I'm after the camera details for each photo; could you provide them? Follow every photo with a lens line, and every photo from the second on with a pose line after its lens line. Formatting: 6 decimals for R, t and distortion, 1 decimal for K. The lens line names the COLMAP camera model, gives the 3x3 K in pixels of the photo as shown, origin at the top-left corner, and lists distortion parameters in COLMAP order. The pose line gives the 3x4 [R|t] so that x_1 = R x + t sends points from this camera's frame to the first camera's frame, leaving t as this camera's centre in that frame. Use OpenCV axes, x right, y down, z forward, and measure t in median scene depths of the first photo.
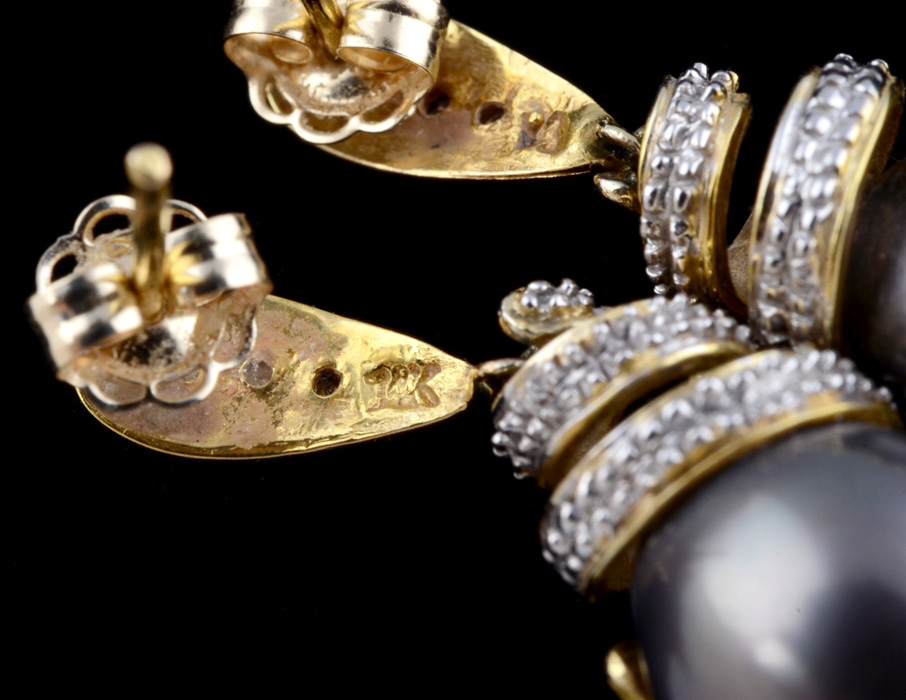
lens RADIAL K [[3315.9, 0, 453.3], [0, 3315.9, 349.7], [0, 0, 1]] dist [0.052973, 0.000000]
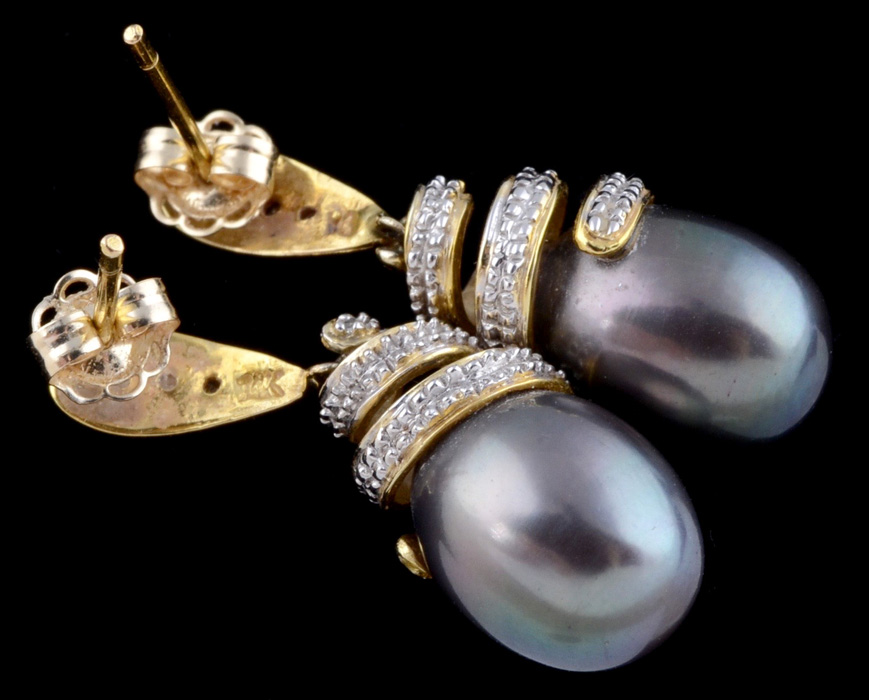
lens RADIAL K [[2490.2, 0, 434.2], [0, 2490.2, 349.8], [0, 0, 1]] dist [-0.152220, 0.000000]
pose [[0.996739, -0.036867, 0.071786, -0.018177], [0.038501, 0.999027, -0.021518, 0.024034], [-0.070922, 0.024212, 0.997188, -0.201318]]
